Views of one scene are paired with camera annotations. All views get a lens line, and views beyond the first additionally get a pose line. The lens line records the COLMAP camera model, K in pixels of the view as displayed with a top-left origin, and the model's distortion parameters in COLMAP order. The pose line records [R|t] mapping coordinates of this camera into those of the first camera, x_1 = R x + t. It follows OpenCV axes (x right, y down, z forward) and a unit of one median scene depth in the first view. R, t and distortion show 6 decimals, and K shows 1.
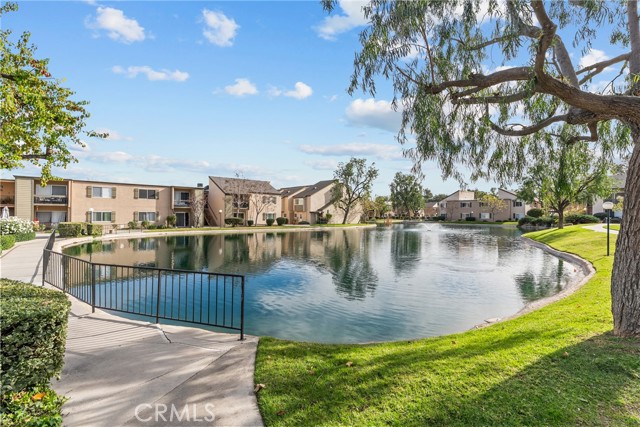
lens RADIAL K [[296.0, 0, 320.0], [0, 296.0, 213.5], [0, 0, 1]] dist [0.000099, -0.000091]
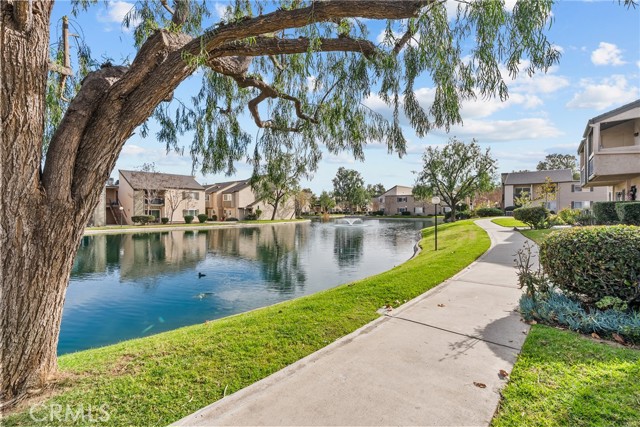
lens RADIAL K [[296.0, 0, 320.0], [0, 296.0, 213.5], [0, 0, 1]] dist [0.000099, -0.000091]
pose [[0.992777, -0.011292, 0.119441, 0.114885], [0.009384, 0.999820, 0.016518, -0.000812], [-0.119606, -0.015278, 0.992704, 0.012518]]
